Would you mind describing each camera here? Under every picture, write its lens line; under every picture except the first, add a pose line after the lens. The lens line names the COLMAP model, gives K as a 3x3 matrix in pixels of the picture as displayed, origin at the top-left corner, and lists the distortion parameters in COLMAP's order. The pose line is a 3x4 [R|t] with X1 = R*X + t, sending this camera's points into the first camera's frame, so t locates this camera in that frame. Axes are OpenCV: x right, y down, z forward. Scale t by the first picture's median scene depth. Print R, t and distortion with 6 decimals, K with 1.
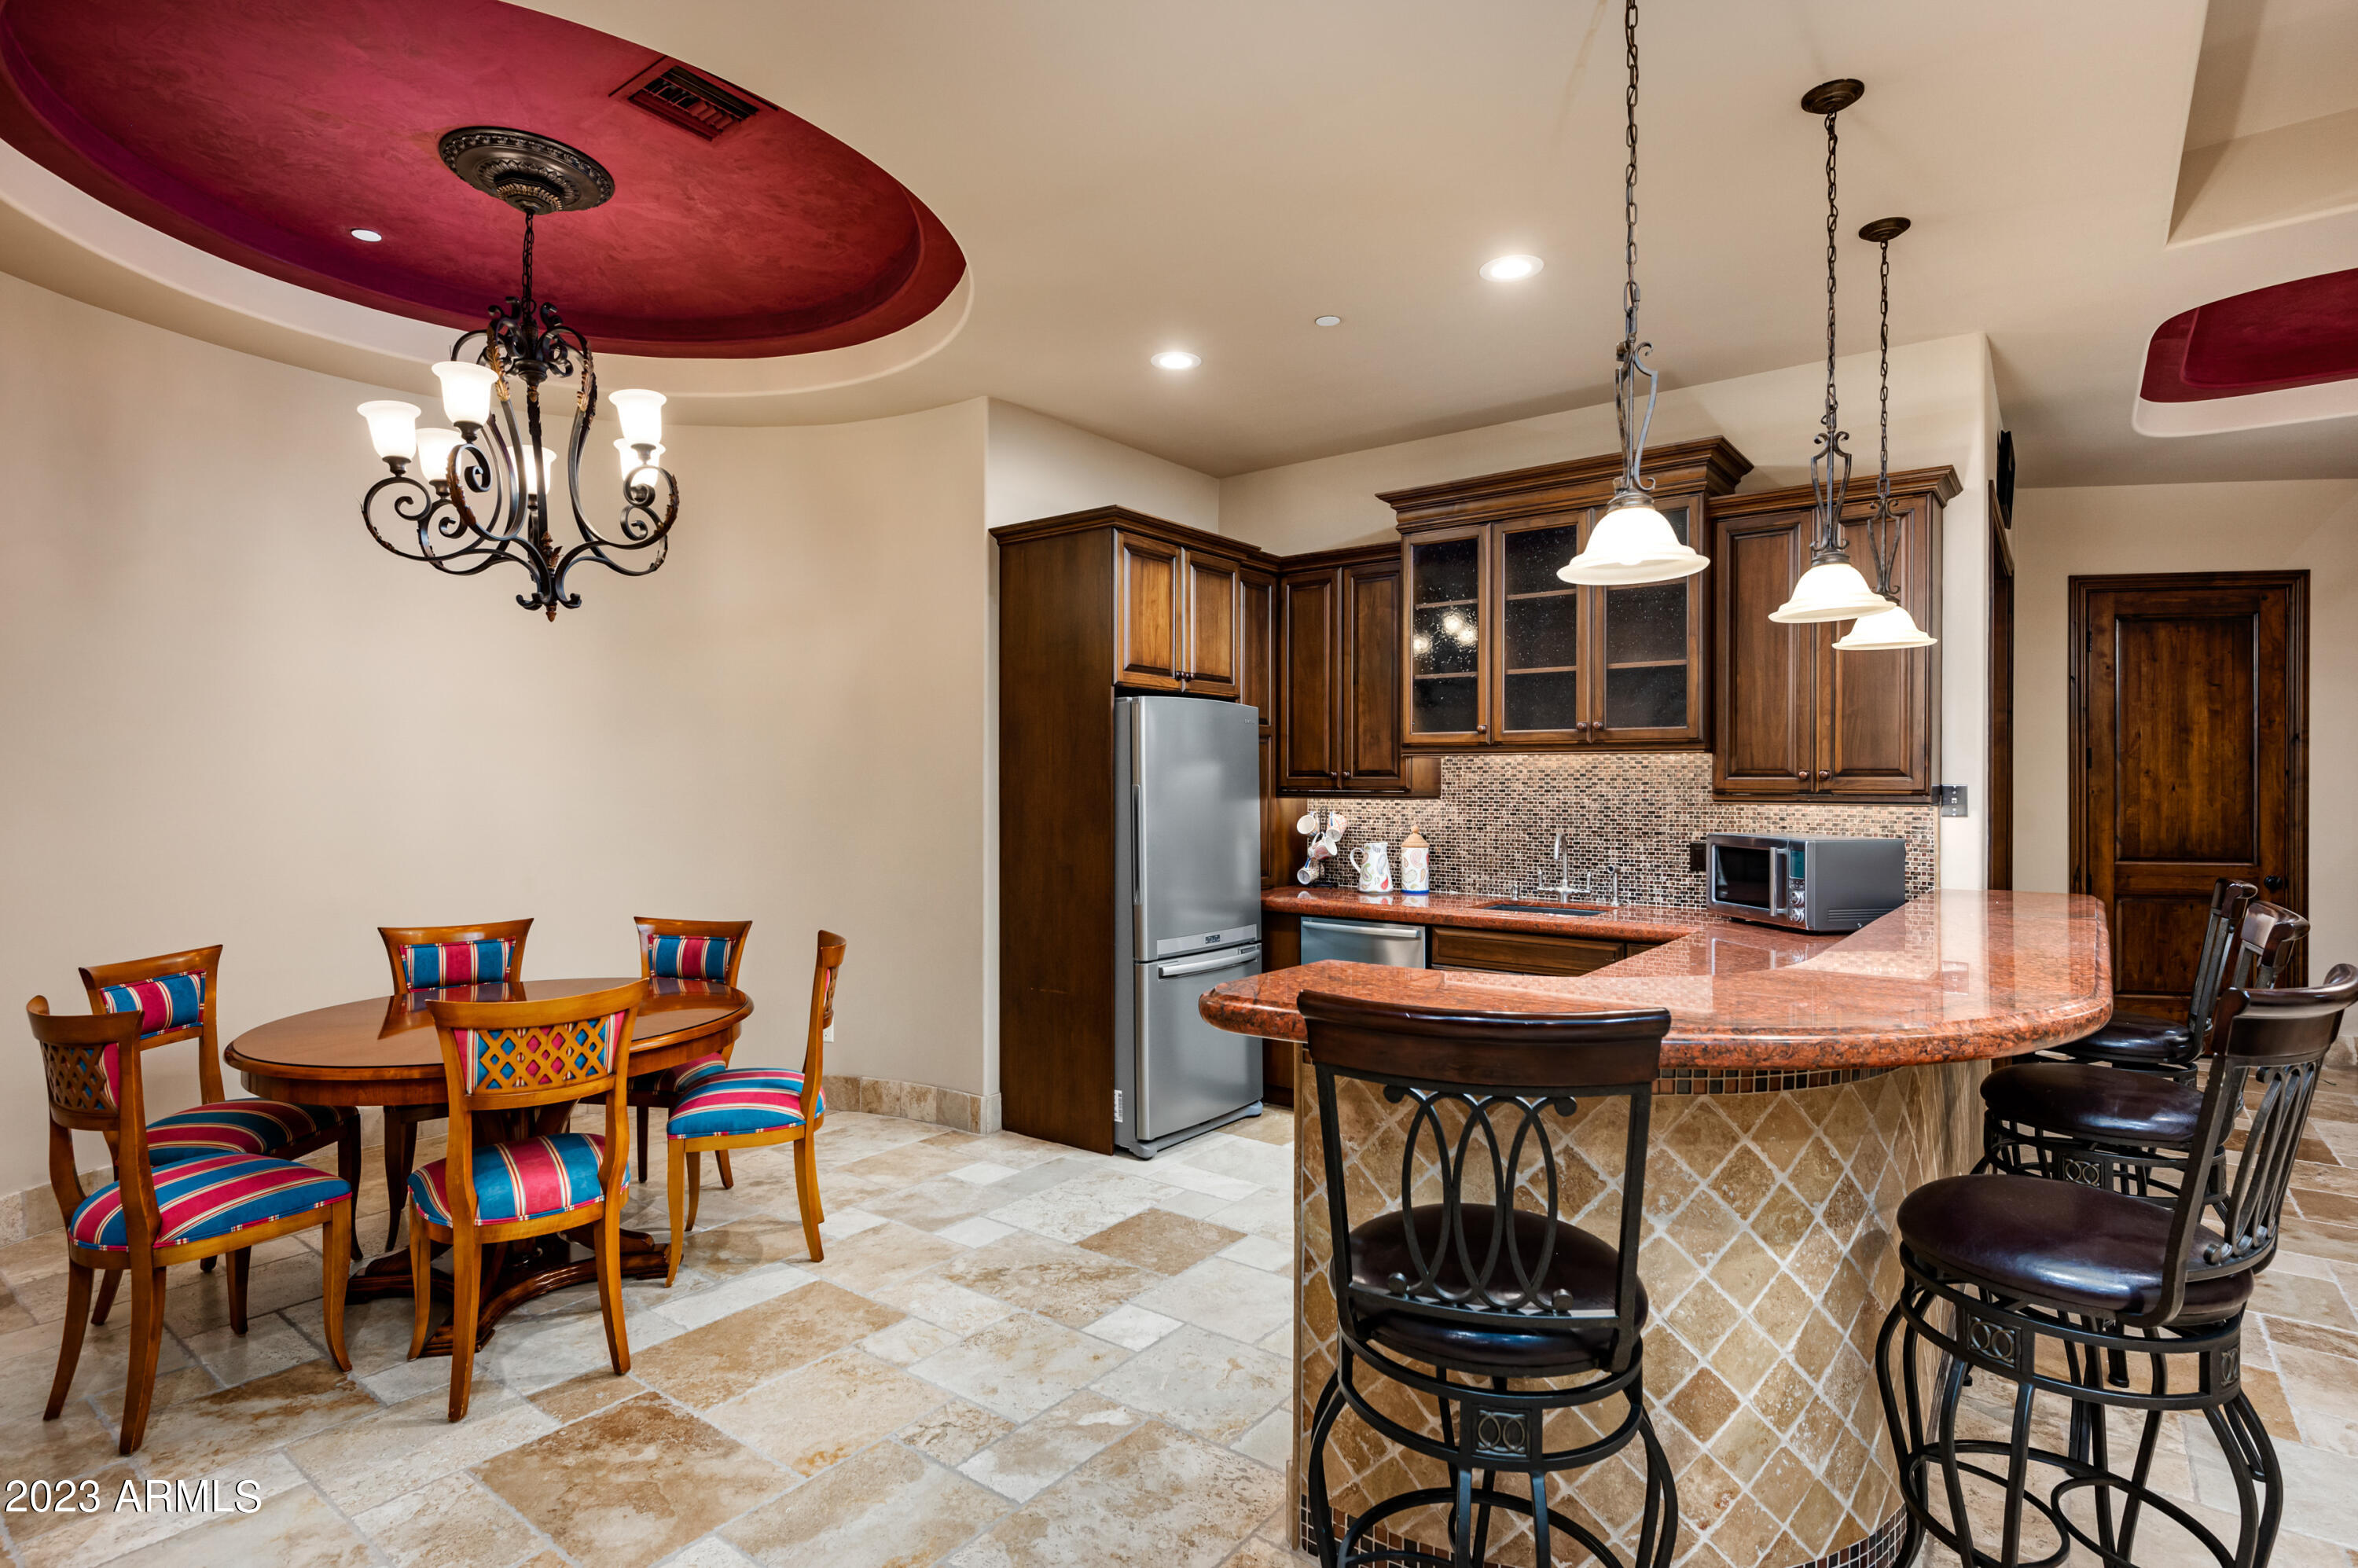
lens RADIAL K [[1166.1, 0, 1182.4], [0, 1166.1, 776.5], [0, 0, 1]] dist [0.000195, -0.000222]
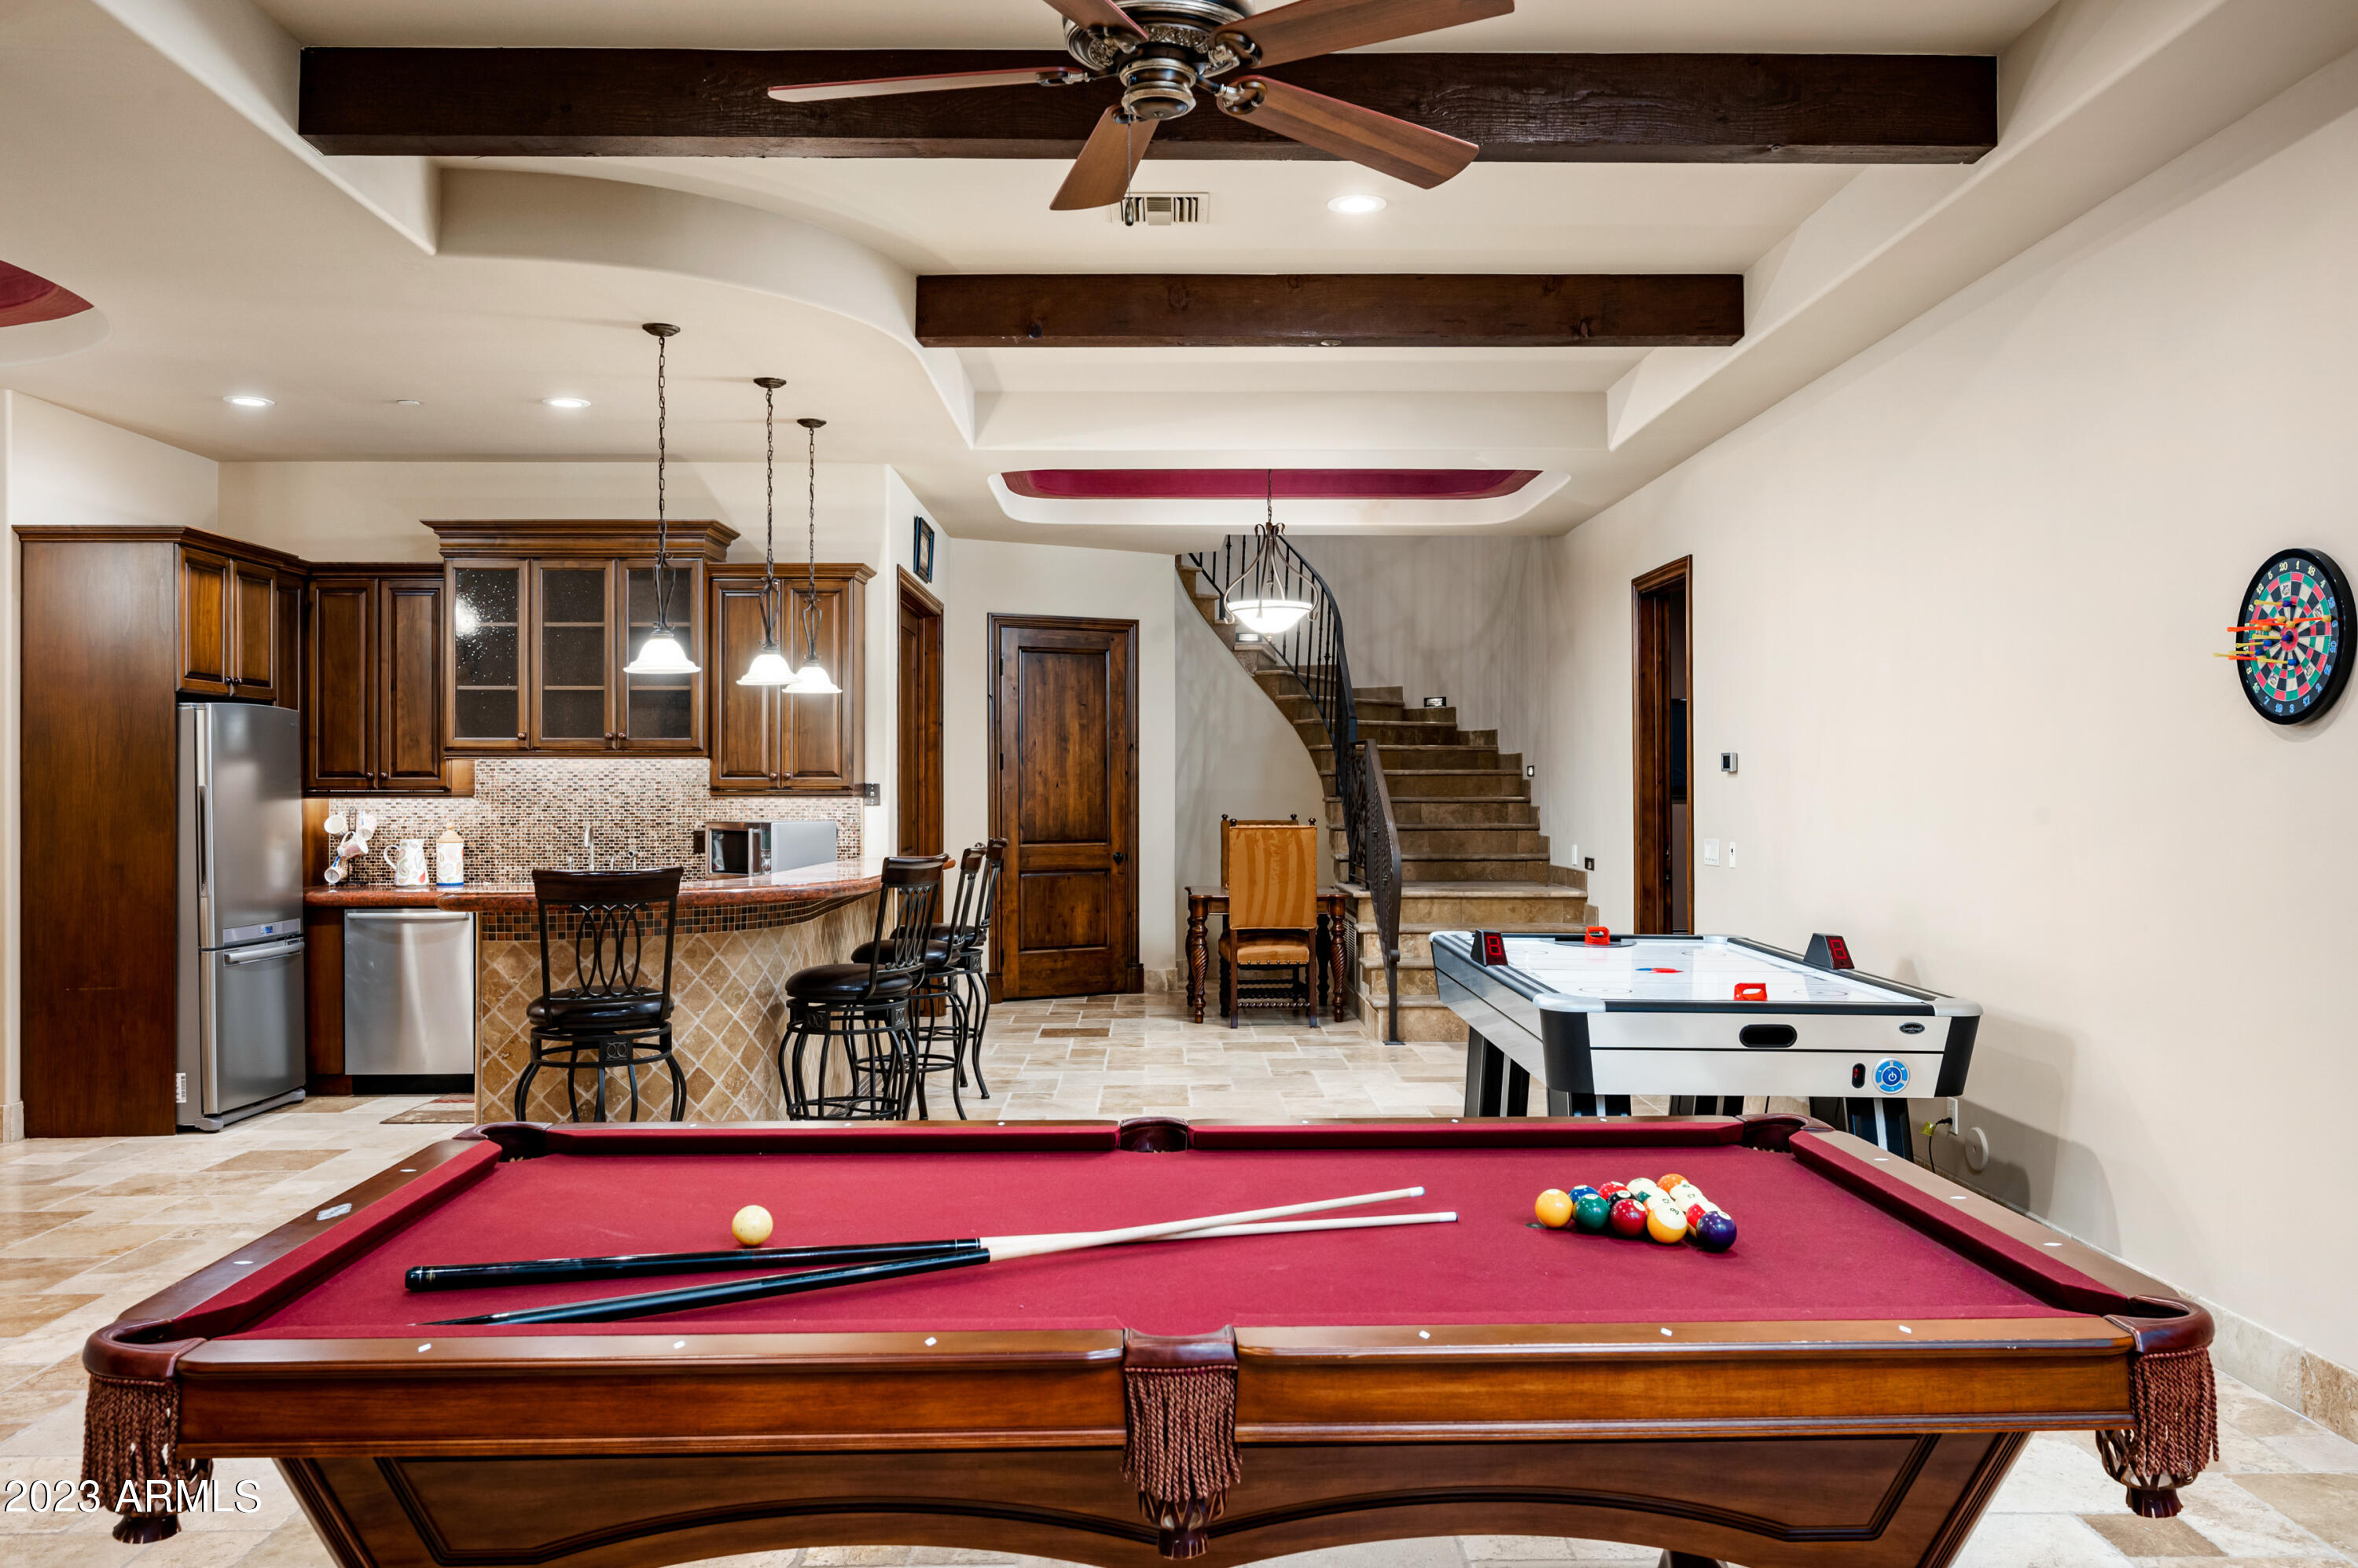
lens RADIAL K [[1788.7, 0, 1181.0], [0, 1788.7, 779.1], [0, 0, 1]] dist [0.005804, -0.004167]
pose [[0.780829, -0.002002, 0.624741, -0.327328], [0.000459, 0.999996, 0.002632, -0.002271], [-0.624744, -0.001768, 0.780827, -0.760334]]
